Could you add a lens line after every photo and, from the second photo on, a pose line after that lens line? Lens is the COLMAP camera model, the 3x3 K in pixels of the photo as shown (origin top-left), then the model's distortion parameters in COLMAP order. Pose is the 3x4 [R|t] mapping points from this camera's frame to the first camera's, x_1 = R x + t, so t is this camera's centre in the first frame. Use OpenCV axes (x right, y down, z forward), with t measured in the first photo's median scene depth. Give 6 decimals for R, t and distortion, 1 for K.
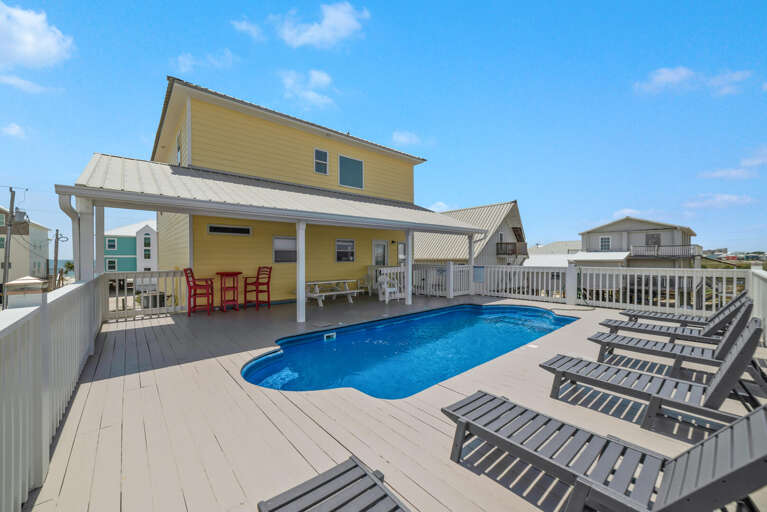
lens RADIAL K [[294.1, 0, 383.6], [0, 294.1, 258.7], [0, 0, 1]] dist [0.000473, 0.000208]
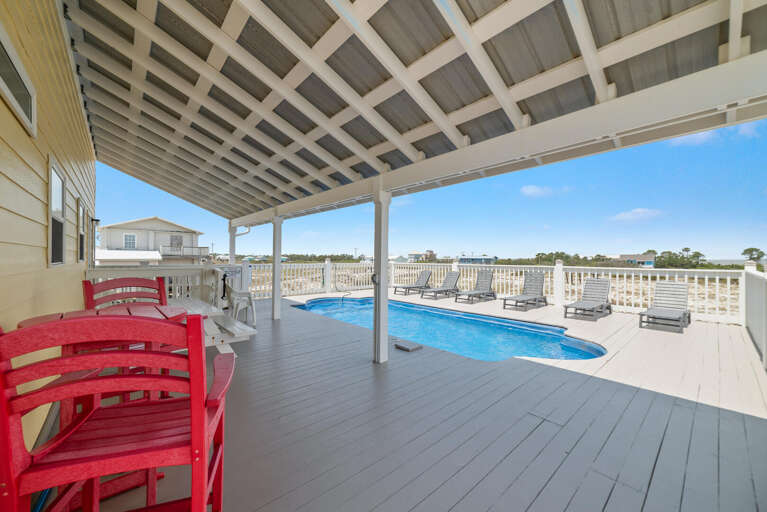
lens RADIAL K [[294.1, 0, 383.6], [0, 294.1, 258.7], [0, 0, 1]] dist [0.000473, 0.000208]
pose [[-0.022370, 0.000904, 0.999749, -0.208739], [-0.000397, 1.000000, -0.000913, 0.003160], [-0.999750, -0.000417, -0.022369, 0.244455]]
